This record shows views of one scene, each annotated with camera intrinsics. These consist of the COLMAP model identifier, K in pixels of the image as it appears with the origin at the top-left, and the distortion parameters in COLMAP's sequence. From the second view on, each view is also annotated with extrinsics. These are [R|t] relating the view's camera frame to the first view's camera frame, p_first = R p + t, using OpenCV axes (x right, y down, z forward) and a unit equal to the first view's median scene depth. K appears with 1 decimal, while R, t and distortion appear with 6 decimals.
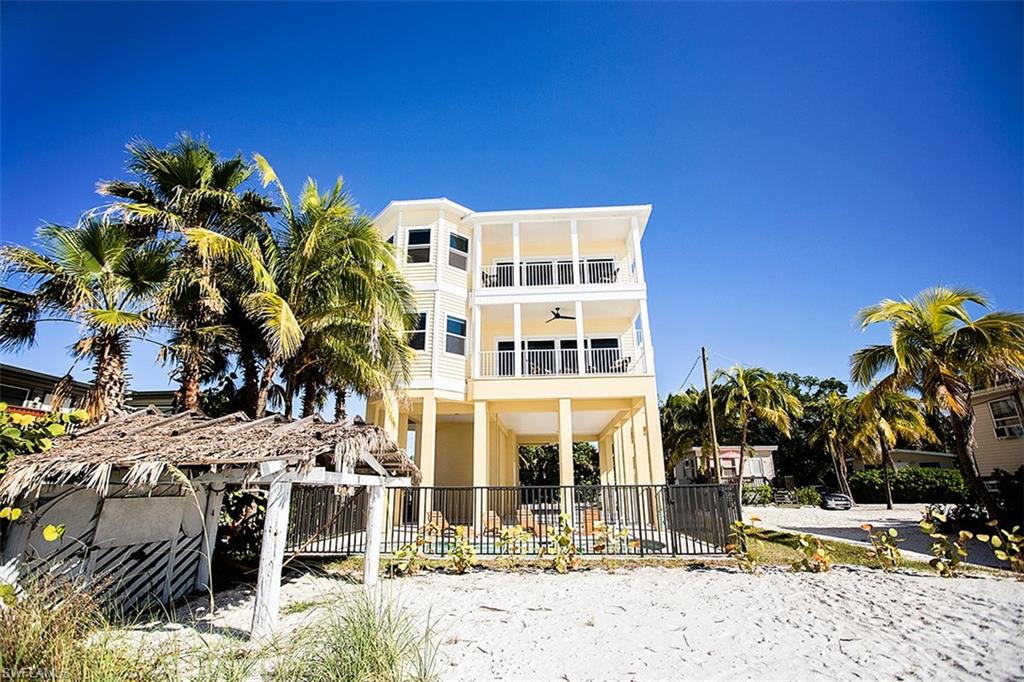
lens RADIAL K [[472.1, 0, 512.0], [0, 472.1, 341.0], [0, 0, 1]] dist [-0.049676, 0.016079]
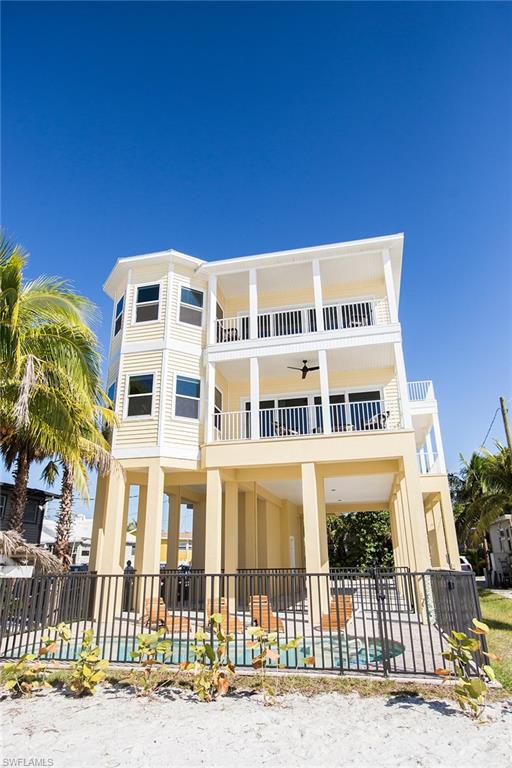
lens RADIAL K [[476.7, 0, 256.0], [0, 476.7, 384.0], [0, 0, 1]] dist [-0.011862, 0.001050]
pose [[0.987275, -0.060022, -0.147258, 0.143000], [0.052563, 0.997155, -0.054032, 0.019346], [0.150082, 0.045604, 0.987621, 0.109119]]
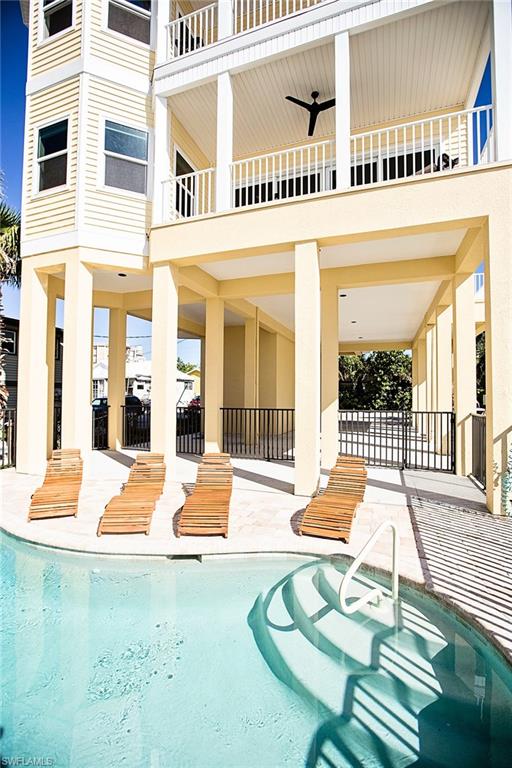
lens RADIAL K [[354.1, 0, 256.6], [0, 354.1, 393.4], [0, 0, 1]] dist [-0.049676, 0.016079]
pose [[0.961422, 0.011426, -0.274839, 0.152898], [0.070820, 0.955174, 0.287449, 0.151317], [0.265803, -0.295824, 0.917517, 0.547786]]
